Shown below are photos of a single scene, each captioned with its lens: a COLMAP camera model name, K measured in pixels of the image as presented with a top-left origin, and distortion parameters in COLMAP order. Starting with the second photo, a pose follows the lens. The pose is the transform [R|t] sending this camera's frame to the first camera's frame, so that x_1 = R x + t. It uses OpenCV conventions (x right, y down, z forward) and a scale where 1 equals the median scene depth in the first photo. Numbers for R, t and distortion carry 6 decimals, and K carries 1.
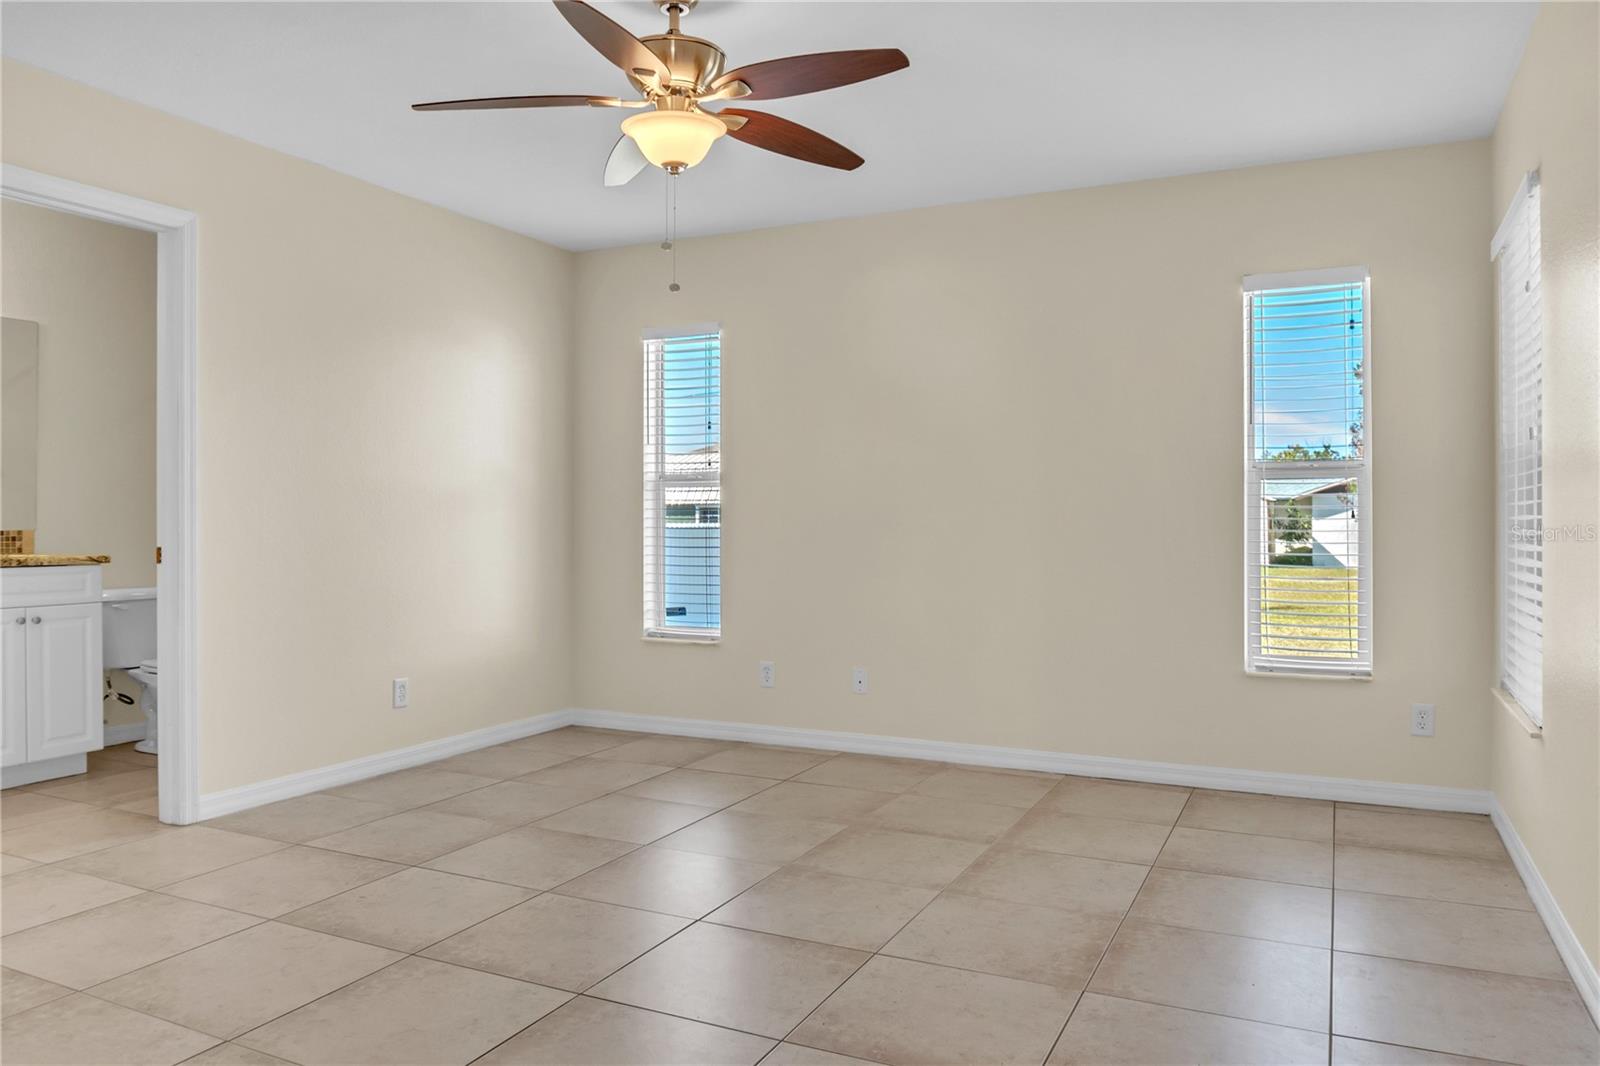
lens RADIAL K [[1131.1, 0, 790.5], [0, 1131.1, 534.8], [0, 0, 1]] dist [-0.020560, 0.000023]
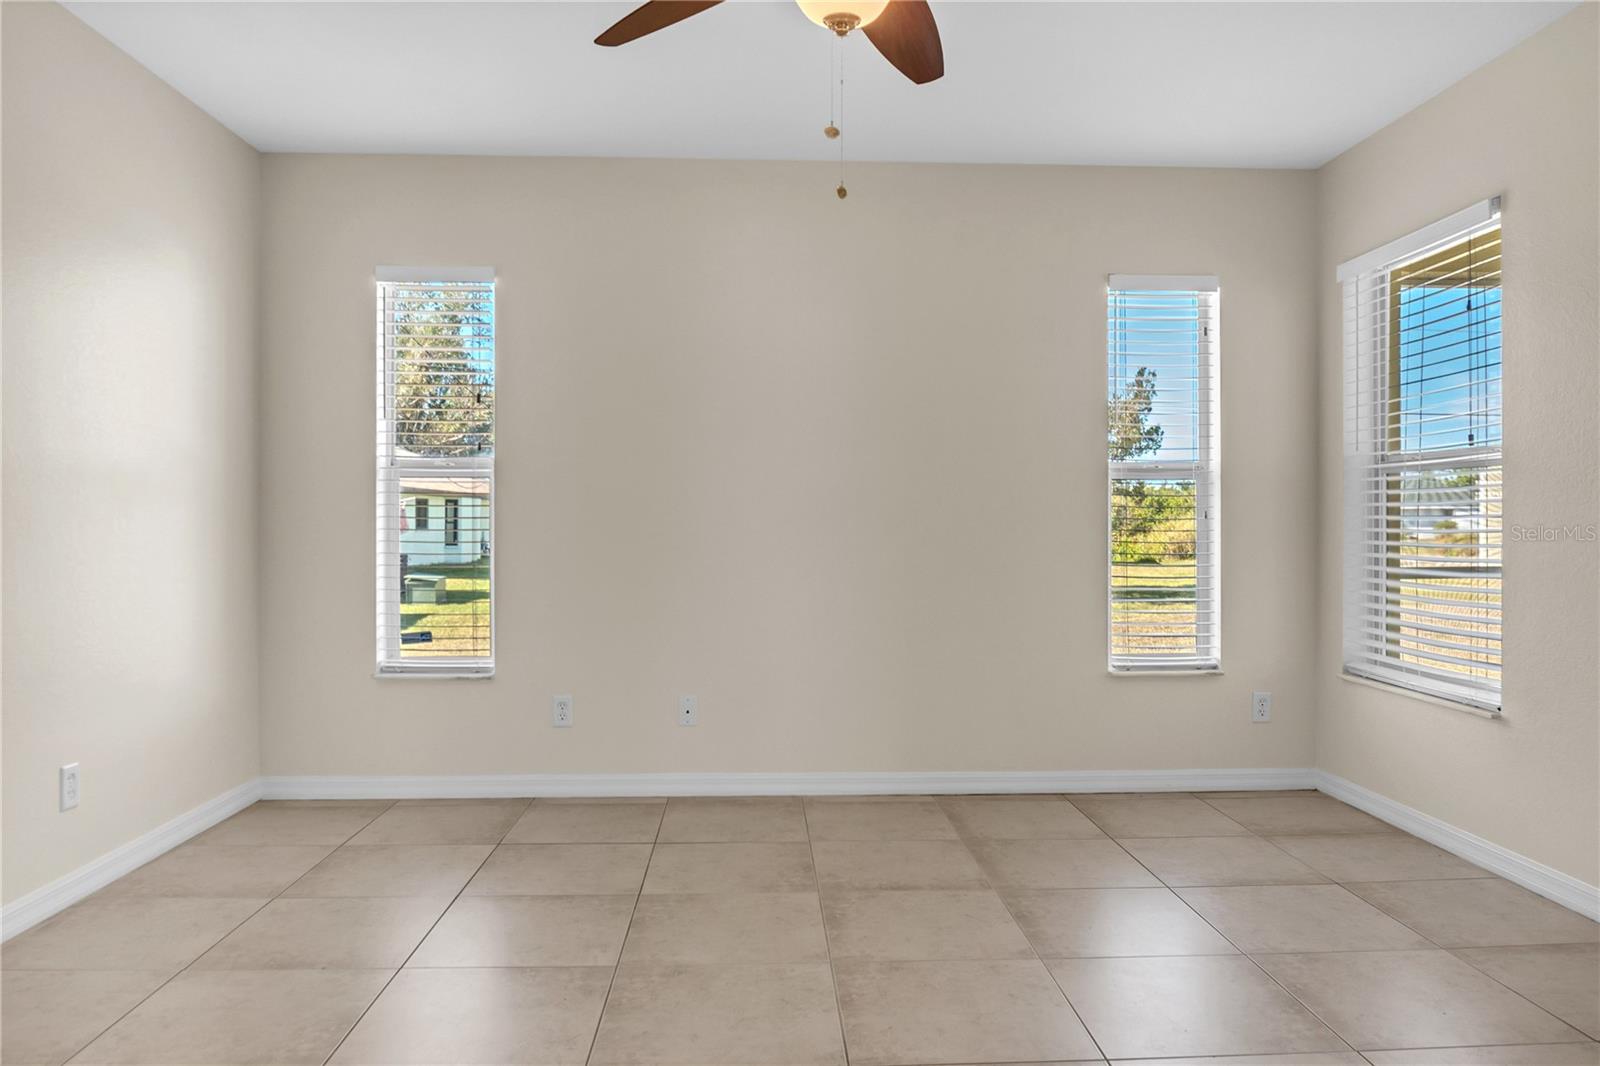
lens RADIAL K [[1131.1, 0, 806.1], [0, 1131.1, 525.2], [0, 0, 1]] dist [-0.020560, 0.000023]
pose [[0.872573, -0.000294, 0.488484, -0.318417], [0.005231, 0.999948, -0.008742, -0.000925], [-0.488456, 0.010184, 0.872529, 0.258934]]
